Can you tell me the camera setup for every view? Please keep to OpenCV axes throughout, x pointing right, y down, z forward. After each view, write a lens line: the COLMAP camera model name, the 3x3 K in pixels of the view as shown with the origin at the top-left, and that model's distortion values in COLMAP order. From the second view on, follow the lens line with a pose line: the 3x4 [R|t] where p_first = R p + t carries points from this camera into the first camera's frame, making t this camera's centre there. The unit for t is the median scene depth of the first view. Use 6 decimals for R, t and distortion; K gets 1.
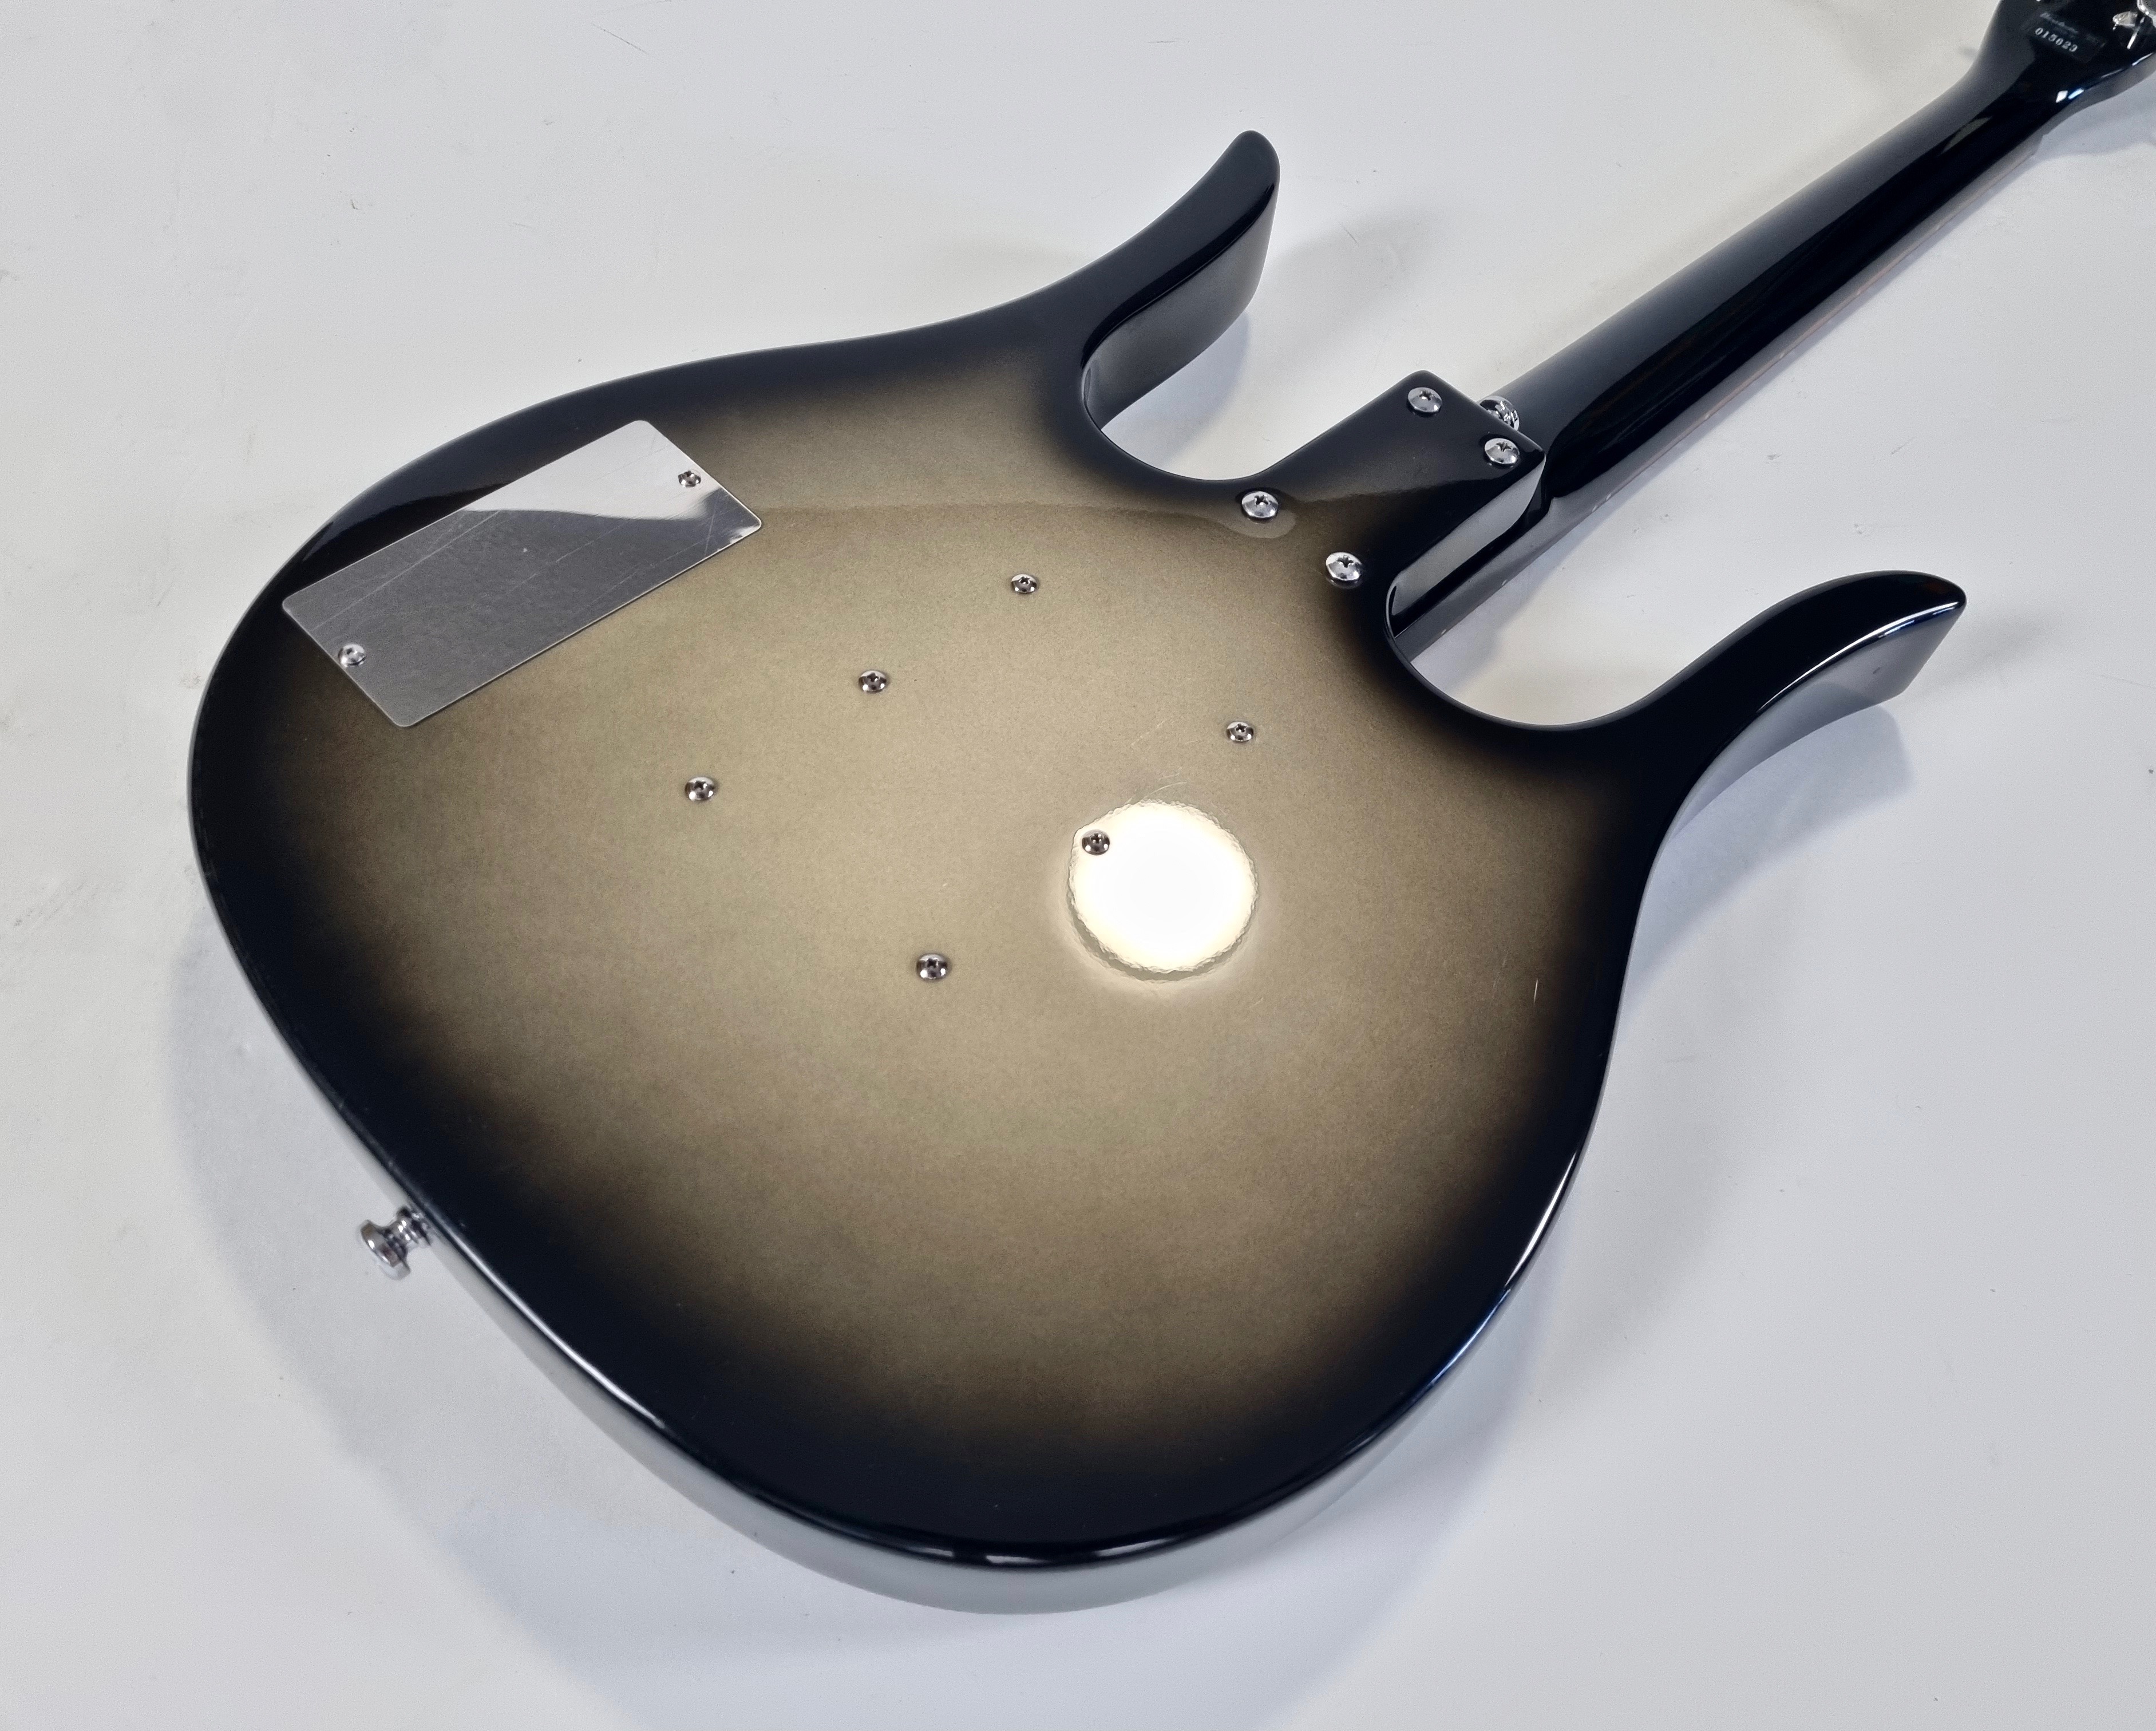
lens RADIAL K [[1799.4, 0, 1162.9], [0, 1799.4, 817.5], [0, 0, 1]] dist [0.022227, -0.020197]
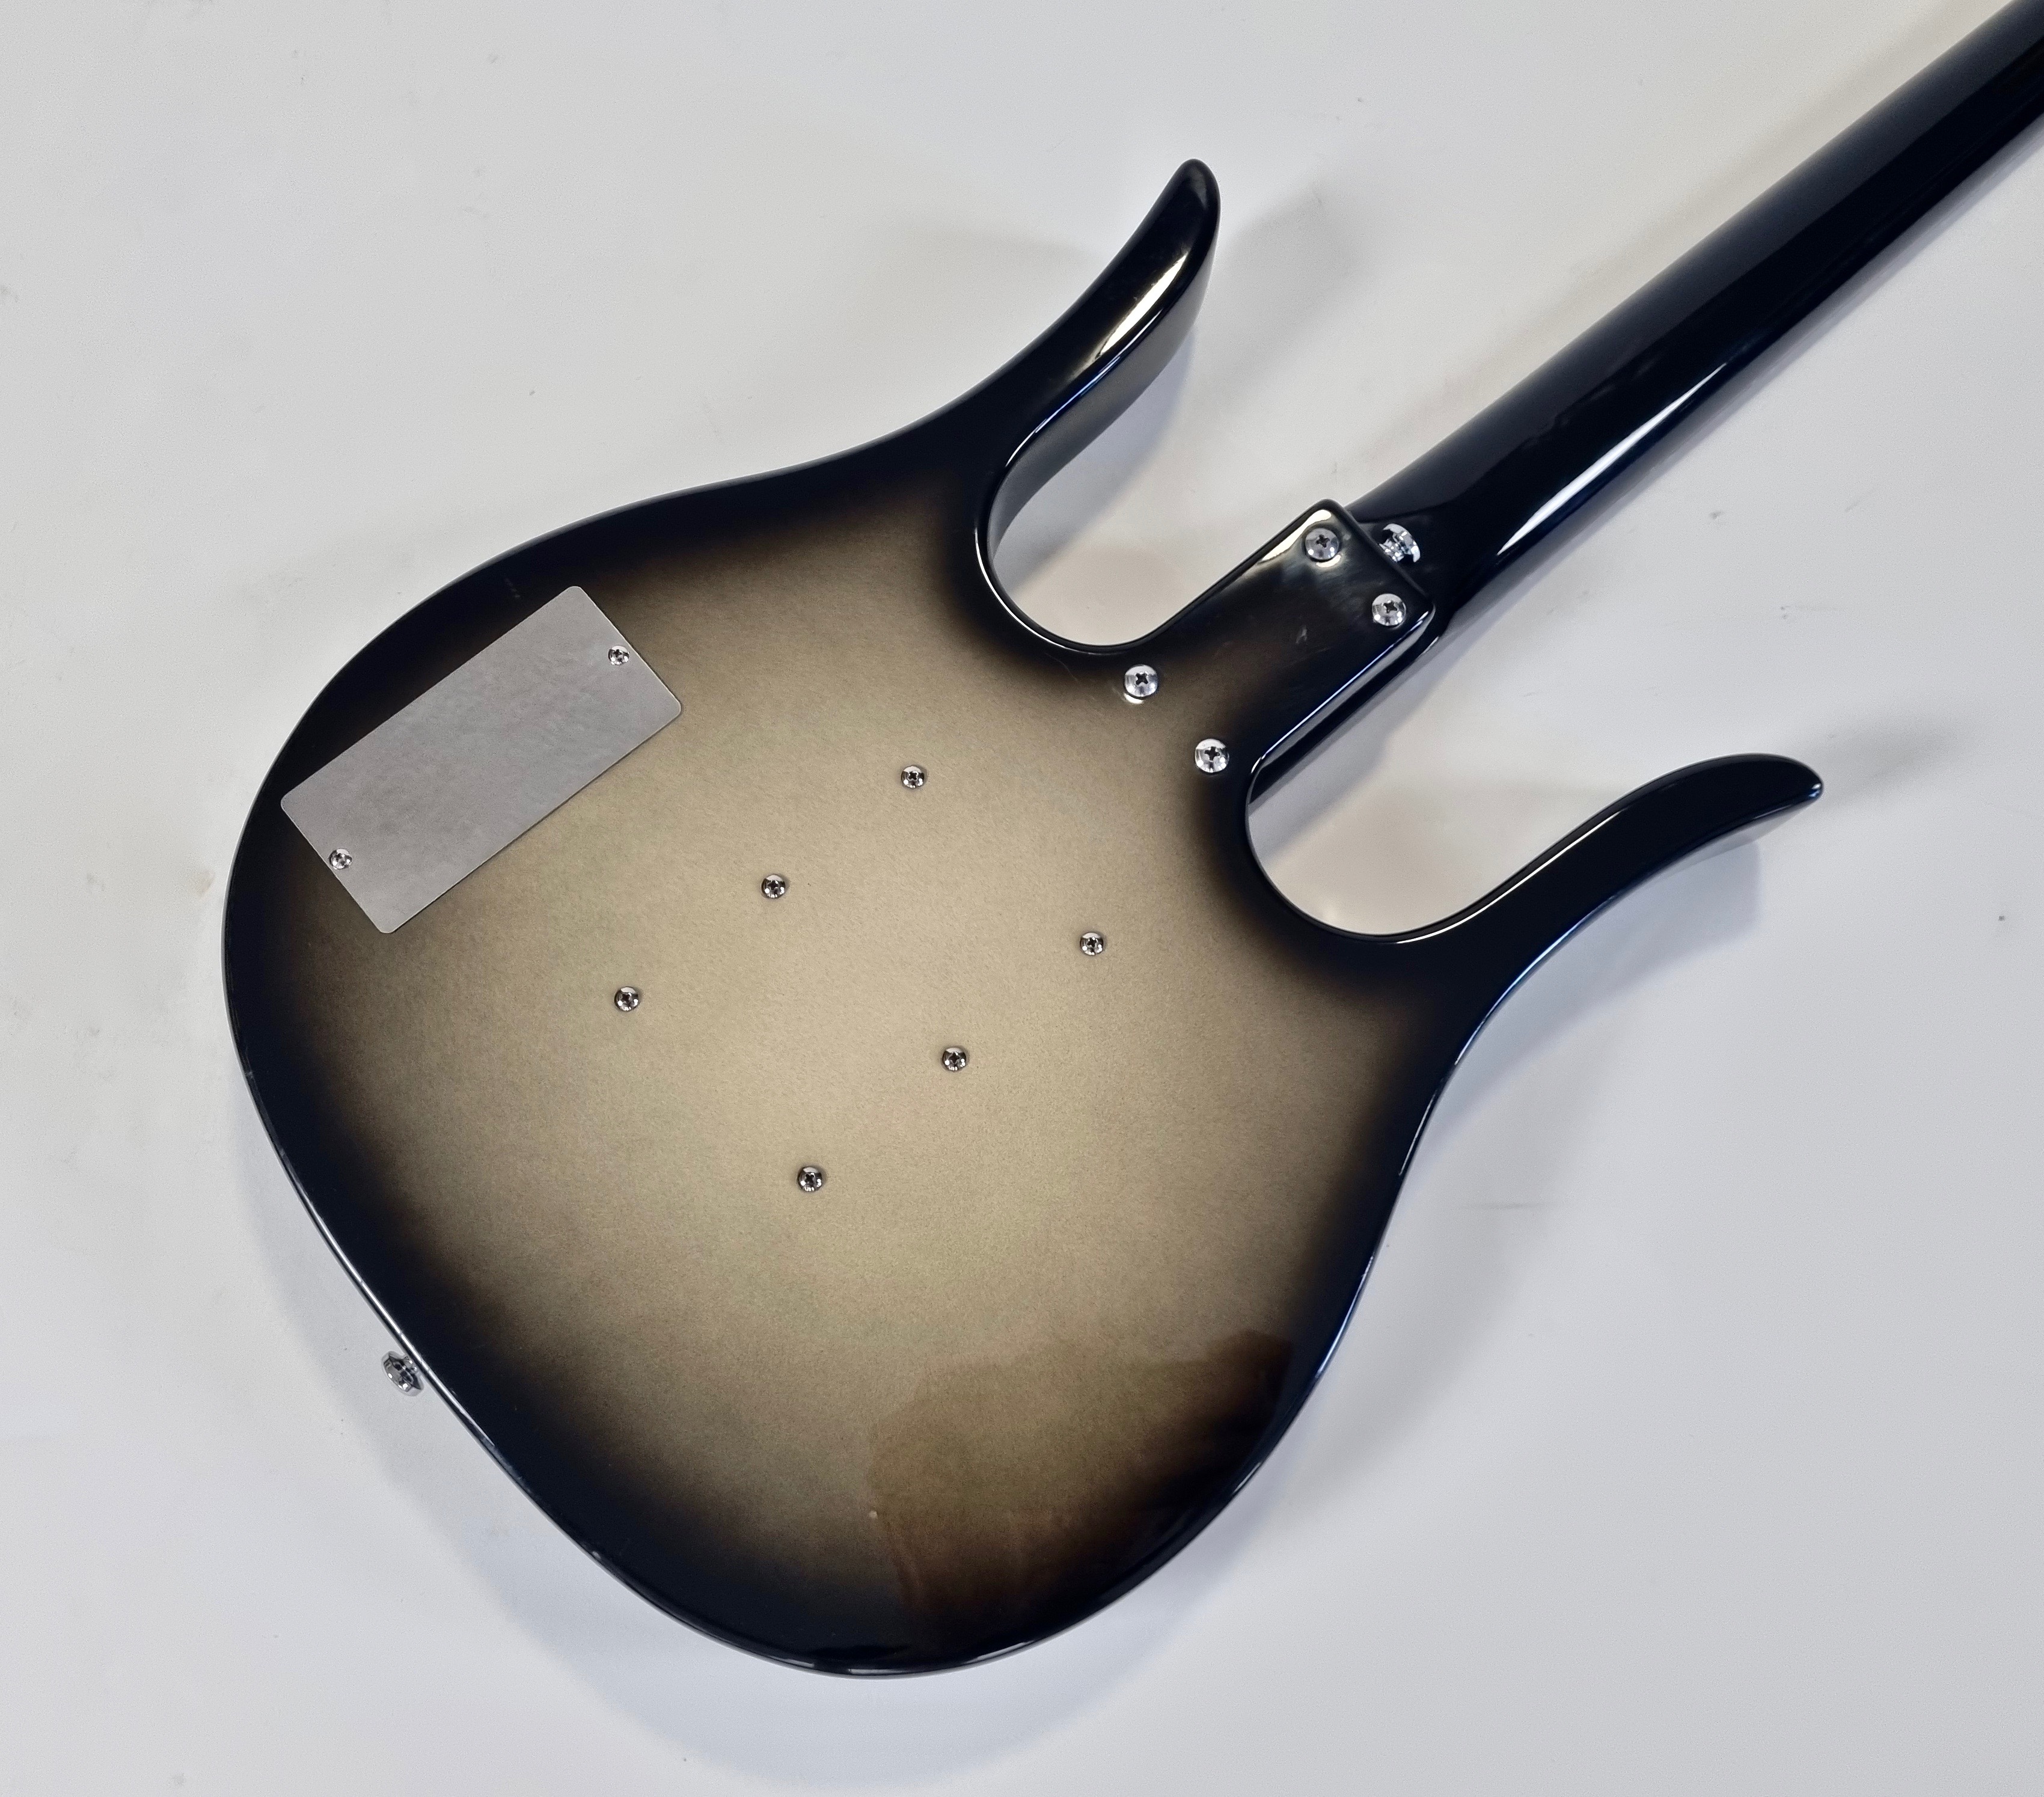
lens RADIAL K [[1844.7, 0, 1002.3], [0, 1844.7, 898.7], [0, 0, 1]] dist [0.013692, 0.026525]
pose [[0.990133, 0.067924, -0.122567, 0.139155], [-0.019904, 0.933971, 0.356794, -0.530875], [0.138709, -0.350834, 0.926108, -0.078435]]
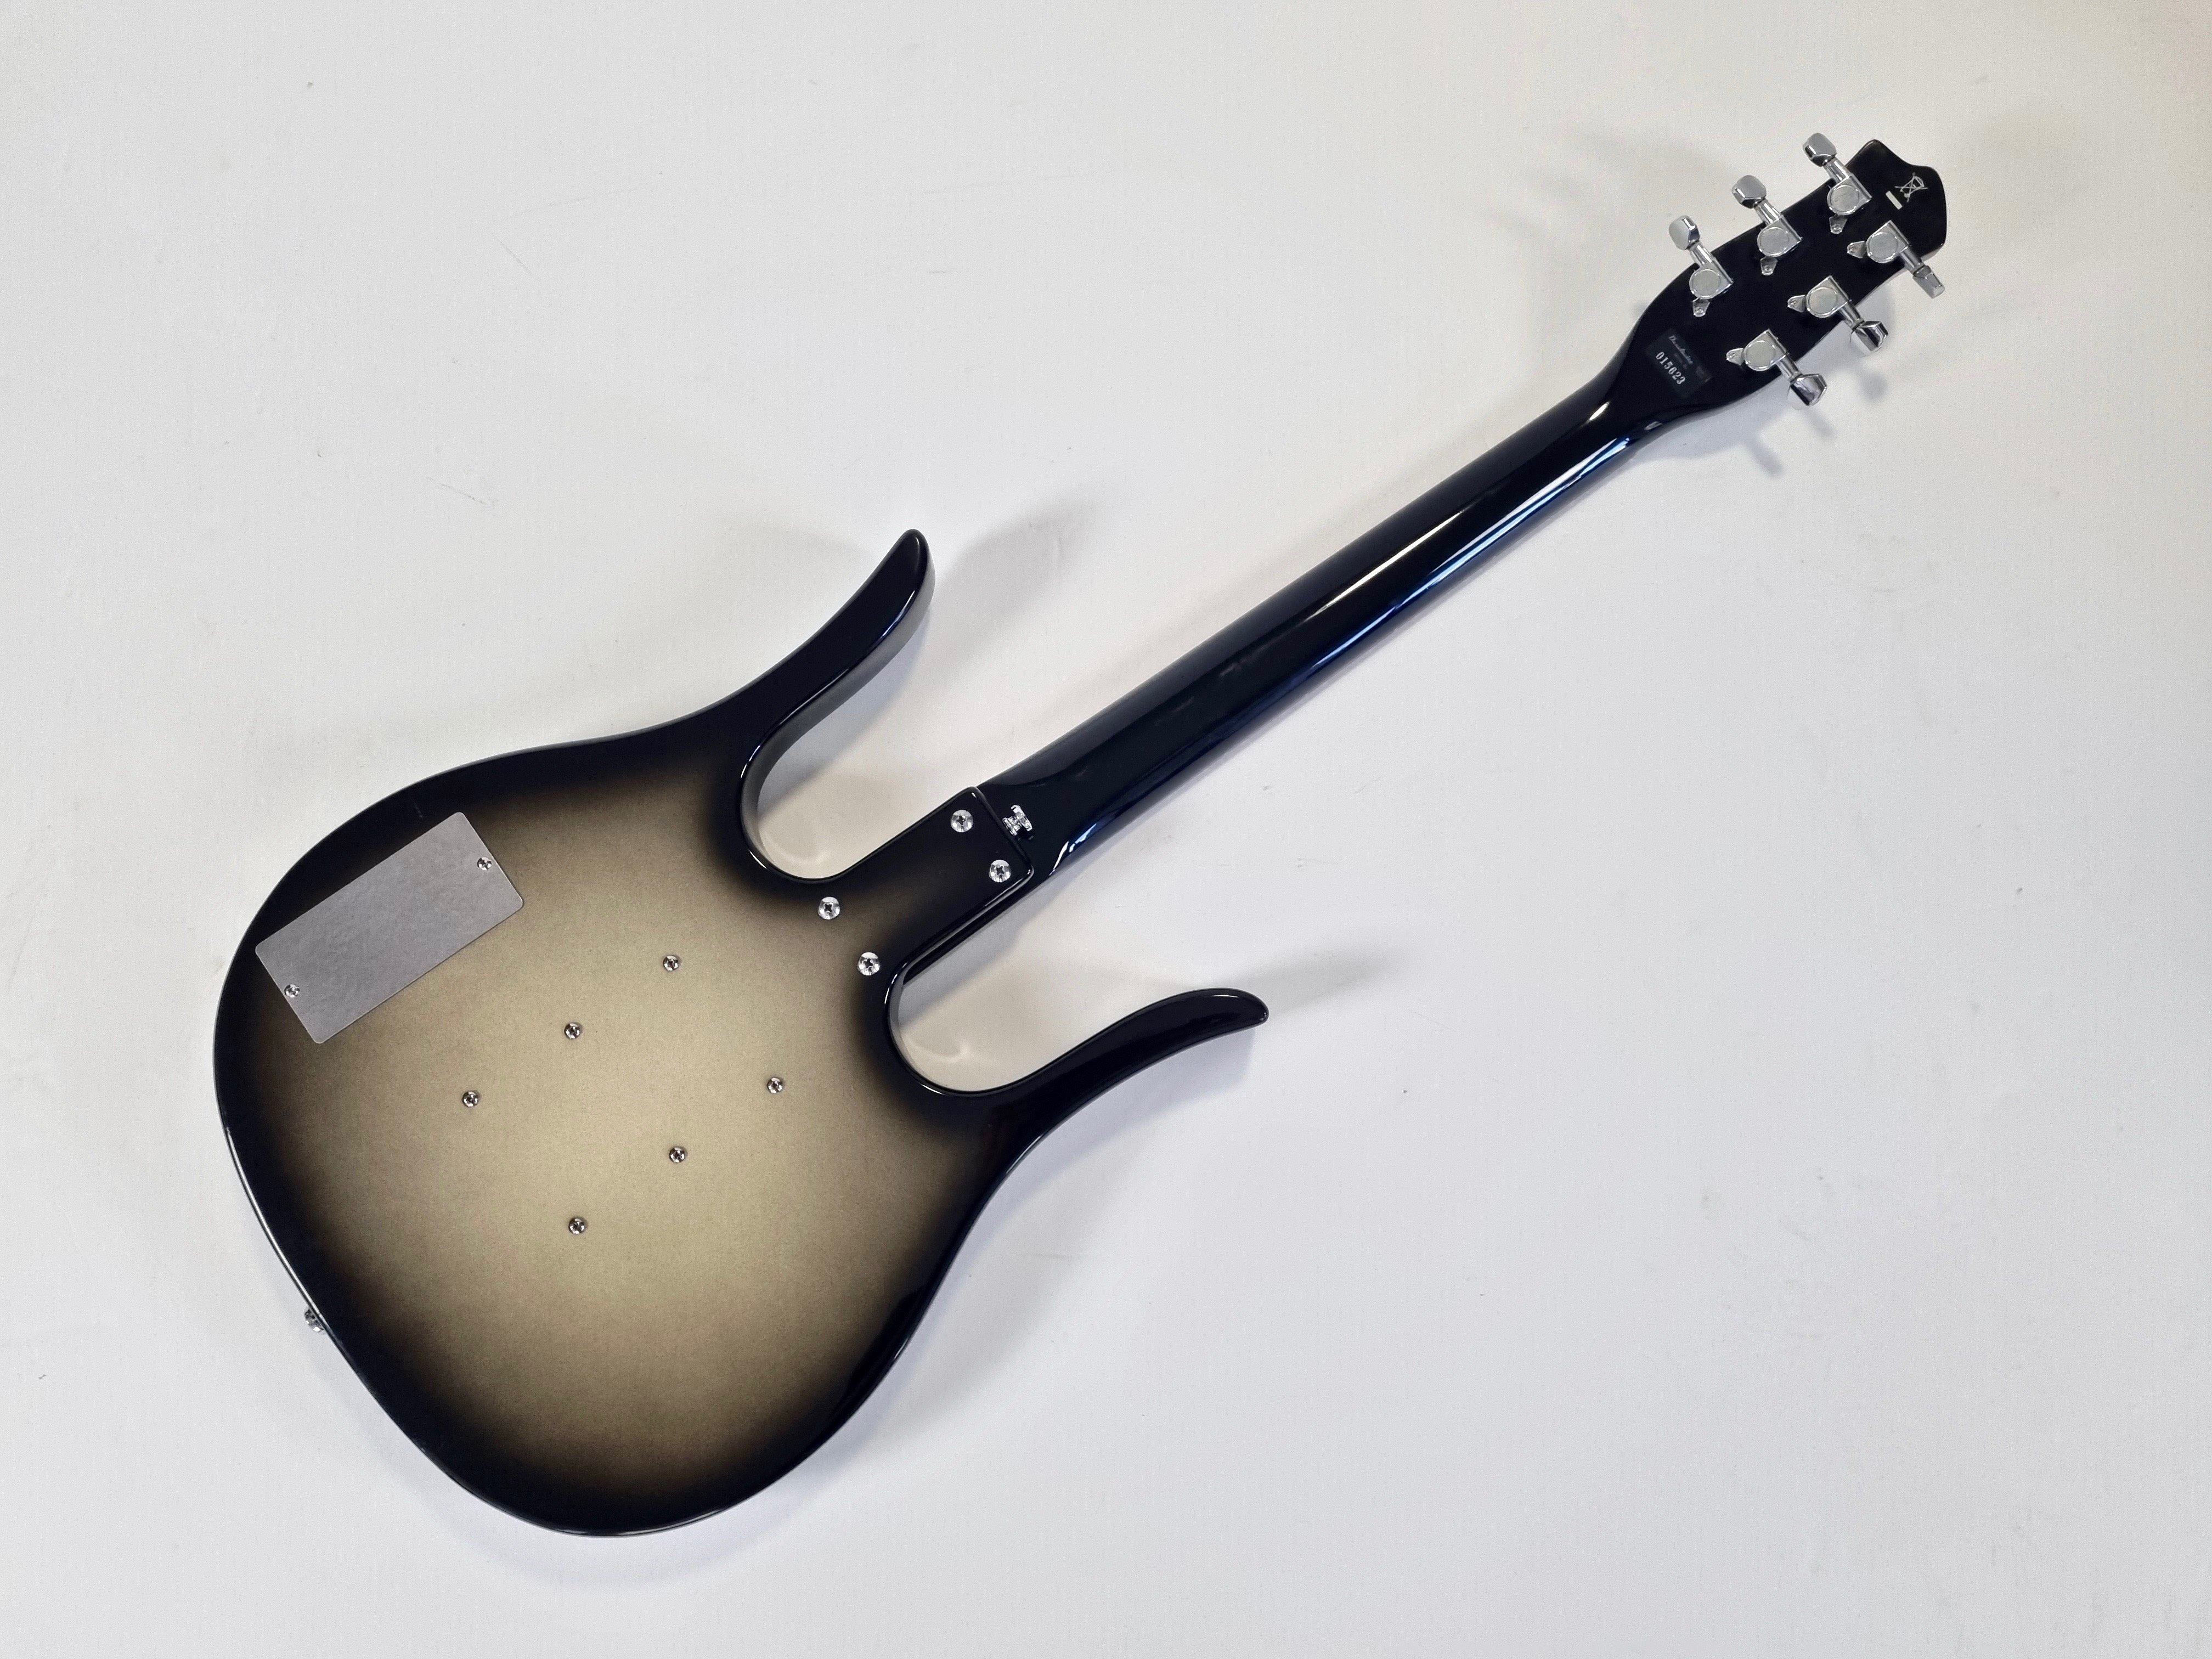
lens RADIAL K [[1681.7, 0, 1086.8], [0, 1681.7, 834.4], [0, 0, 1]] dist [0.031113, -0.026716]
pose [[0.979760, 0.162305, -0.117163, 0.538299], [-0.090647, 0.881588, 0.463234, -1.146383], [0.178475, -0.443238, 0.878457, -0.304450]]
